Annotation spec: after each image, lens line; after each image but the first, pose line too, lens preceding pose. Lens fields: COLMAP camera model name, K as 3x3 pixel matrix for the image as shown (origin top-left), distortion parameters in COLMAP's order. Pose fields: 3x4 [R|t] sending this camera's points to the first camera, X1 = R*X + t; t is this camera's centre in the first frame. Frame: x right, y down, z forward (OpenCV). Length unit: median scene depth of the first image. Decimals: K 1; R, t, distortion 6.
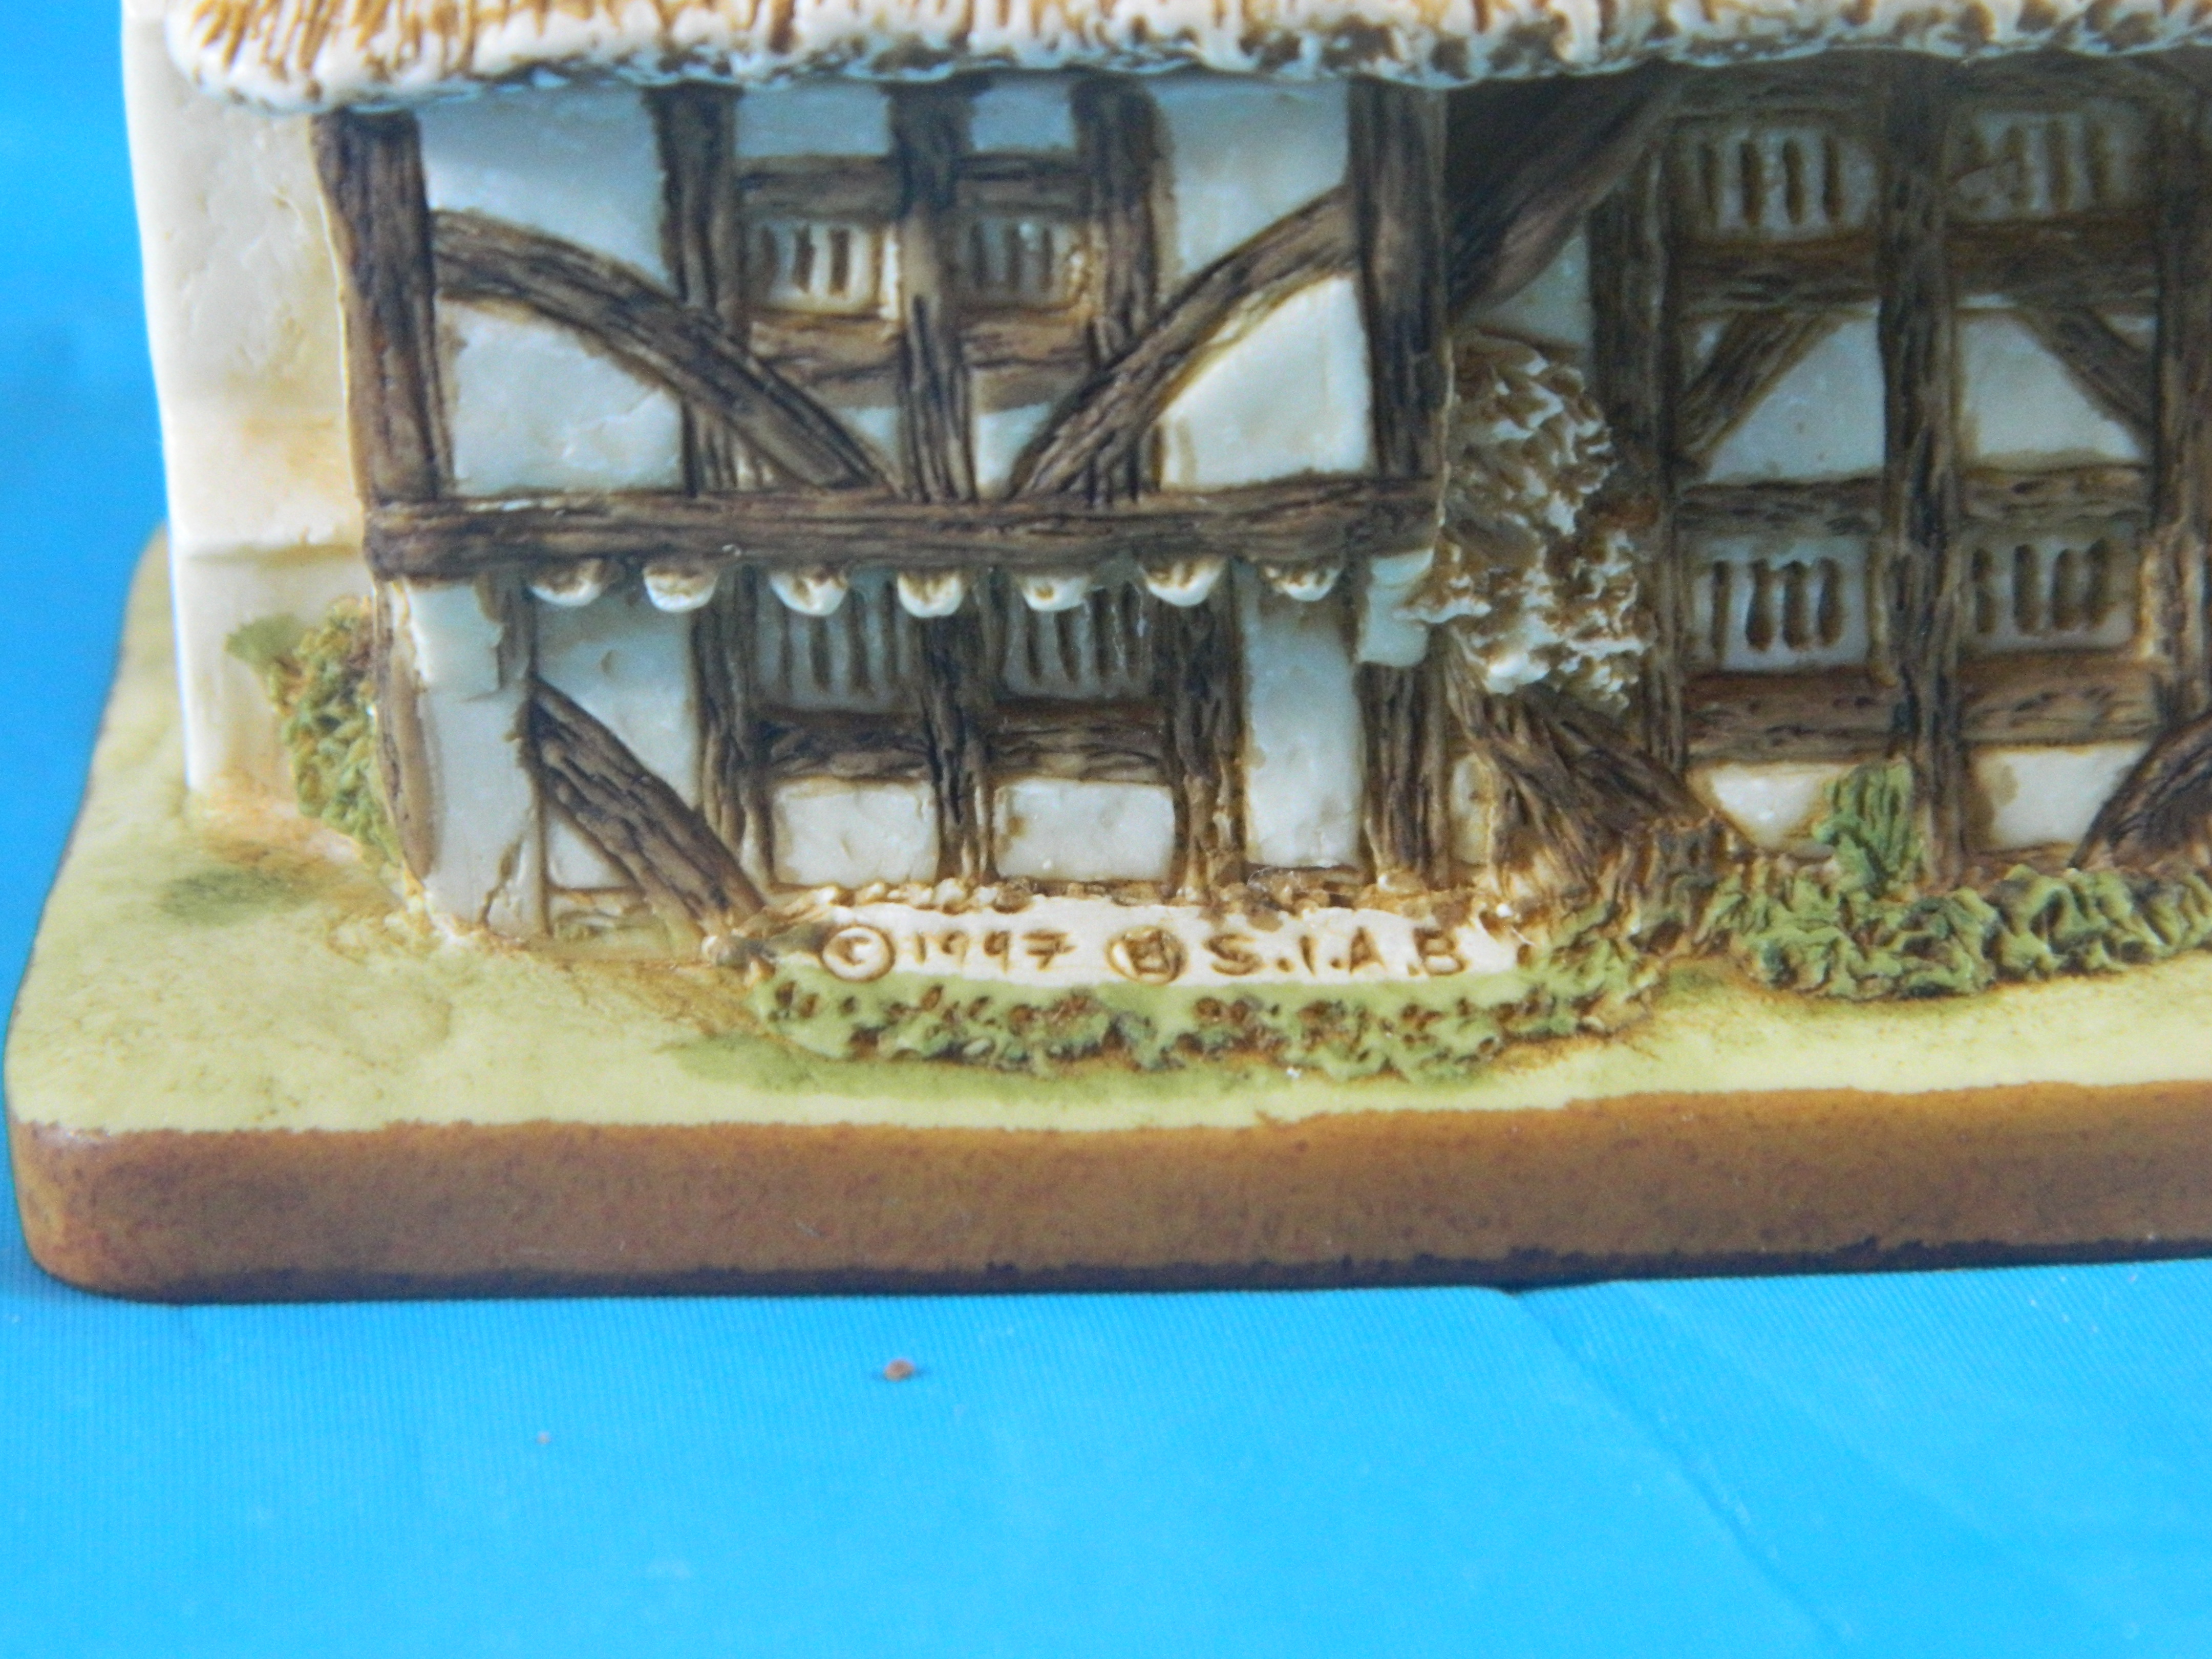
lens RADIAL K [[6866.8, 0, 1106.0], [0, 6866.8, 829.5], [0, 0, 1]] dist [-0.079272, 1.927119]
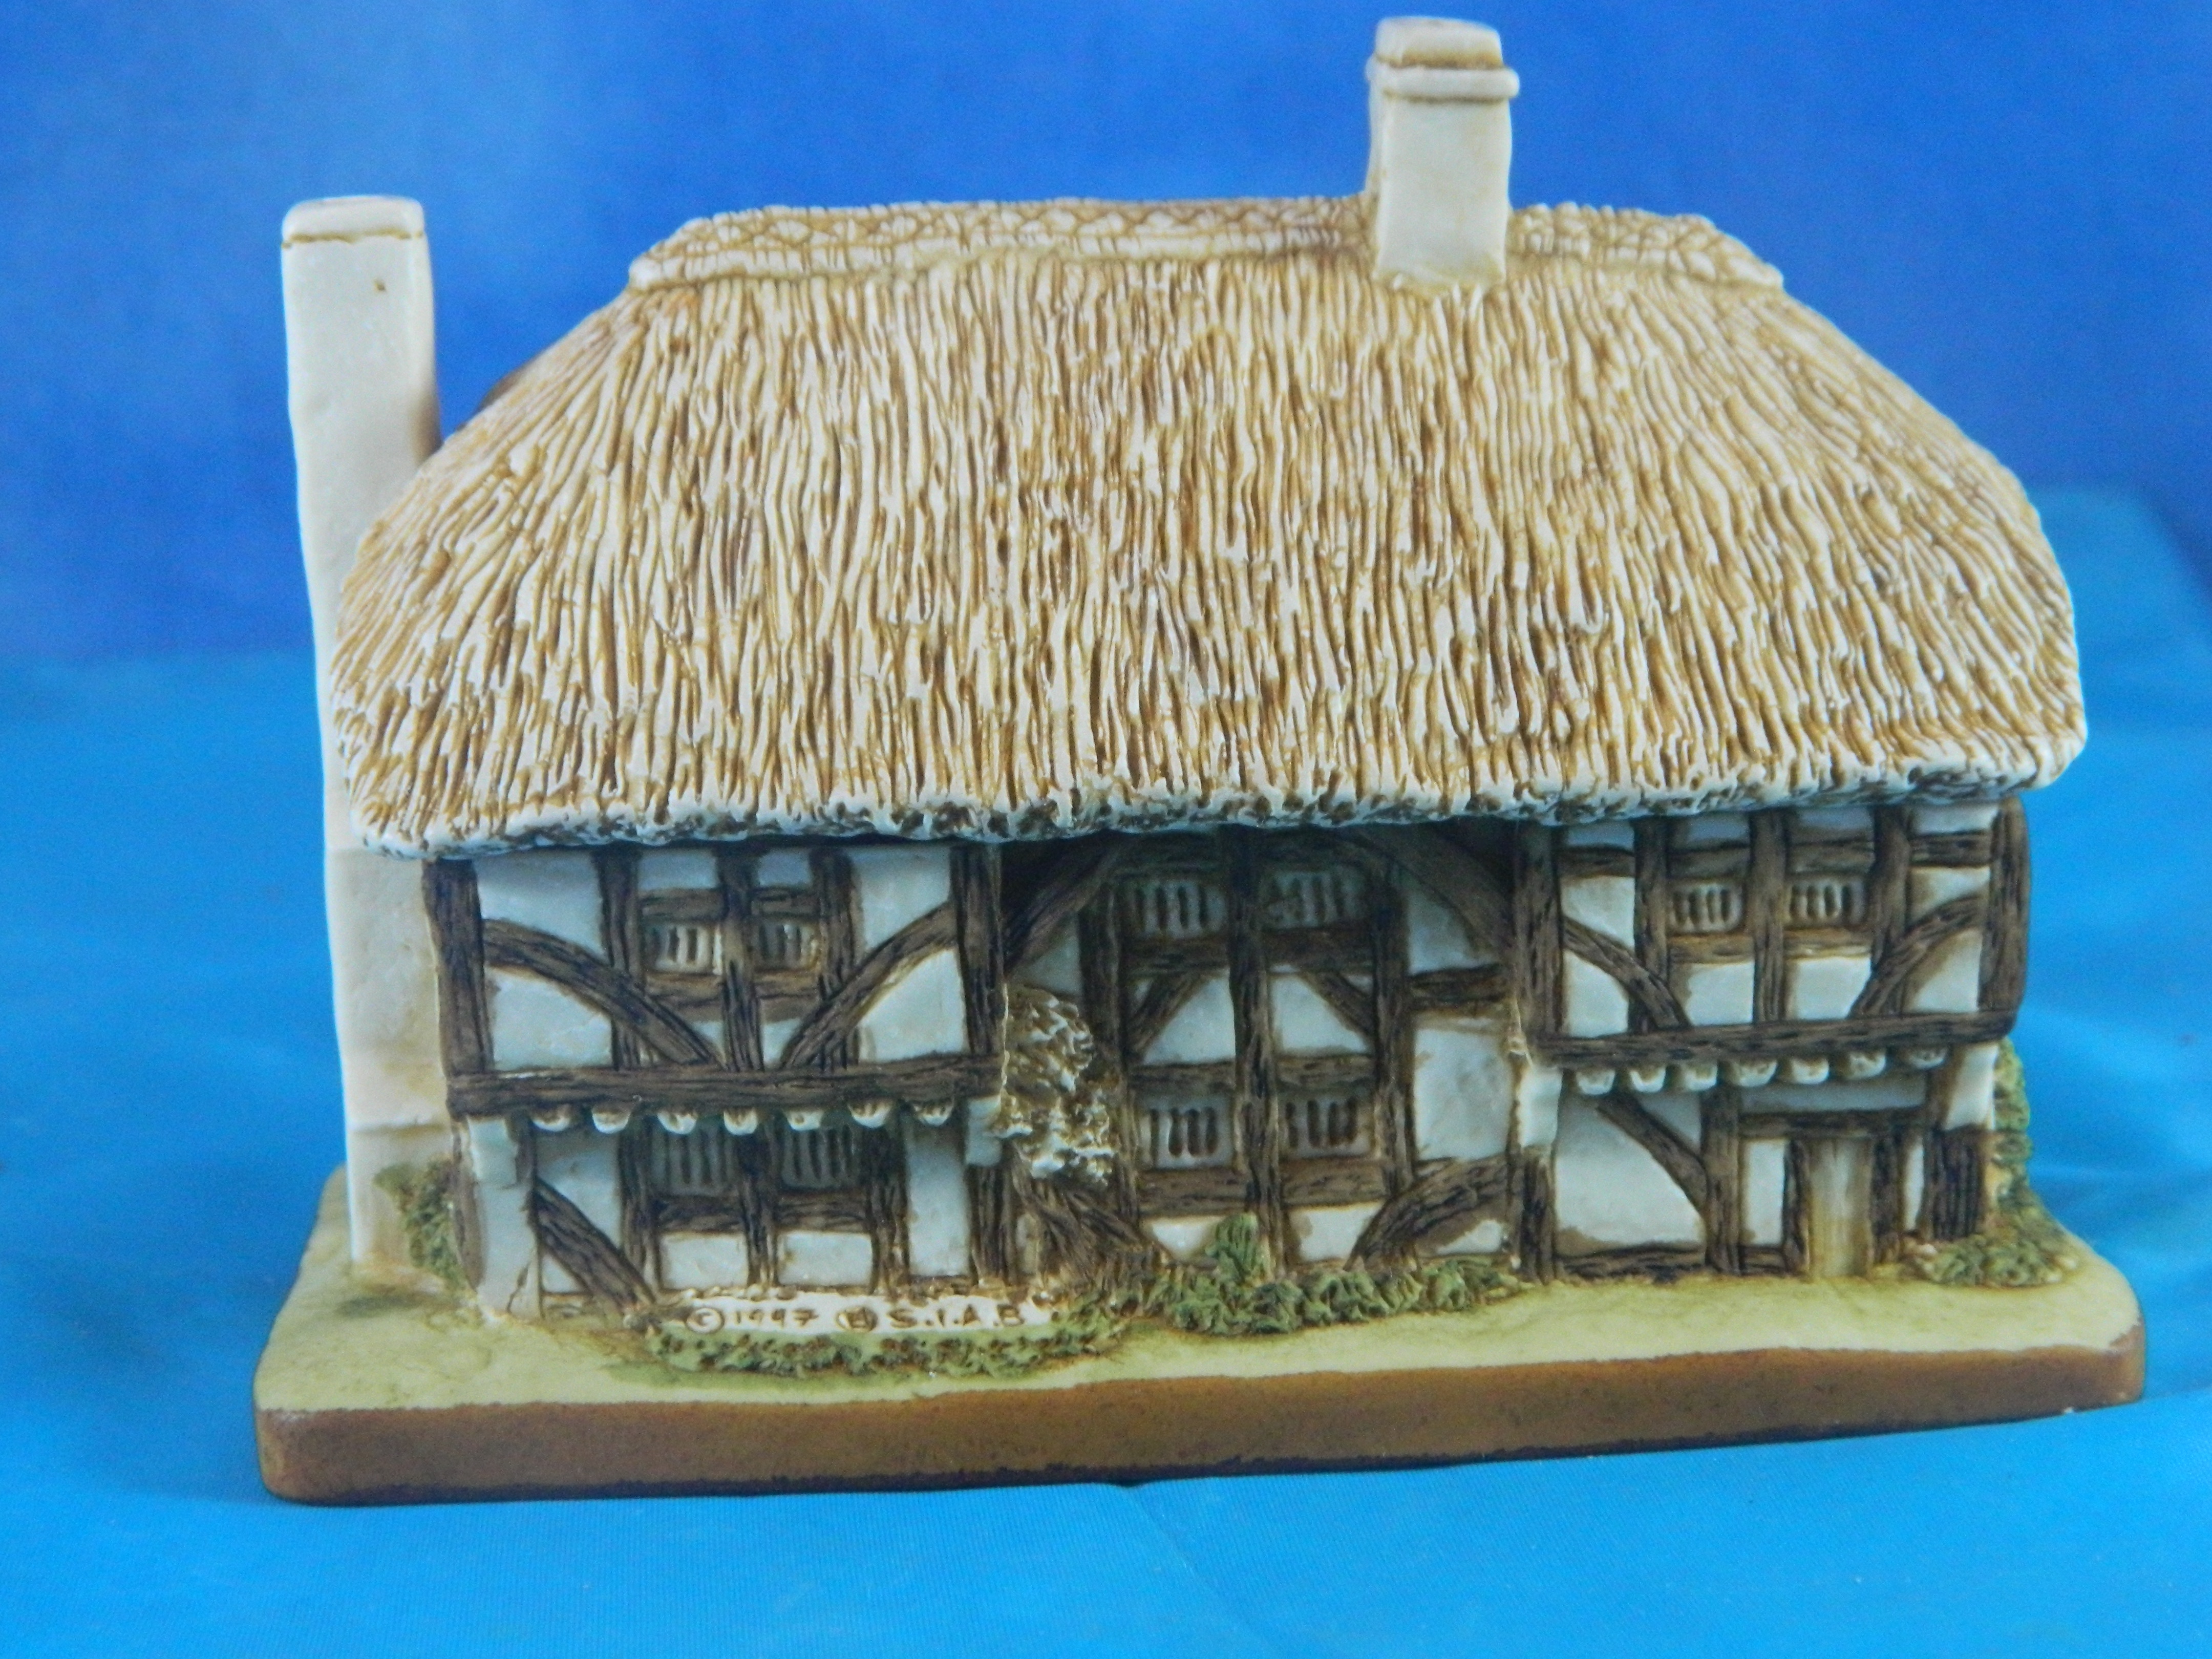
lens RADIAL K [[4508.7, 0, 1106.0], [0, 4508.7, 829.5], [0, 0, 1]] dist [-0.077801, 0.241419]
pose [[0.999315, -0.009623, 0.035742, 0.032157], [0.016879, 0.977848, -0.208637, 0.149914], [-0.032942, 0.209097, 0.977340, -0.255603]]
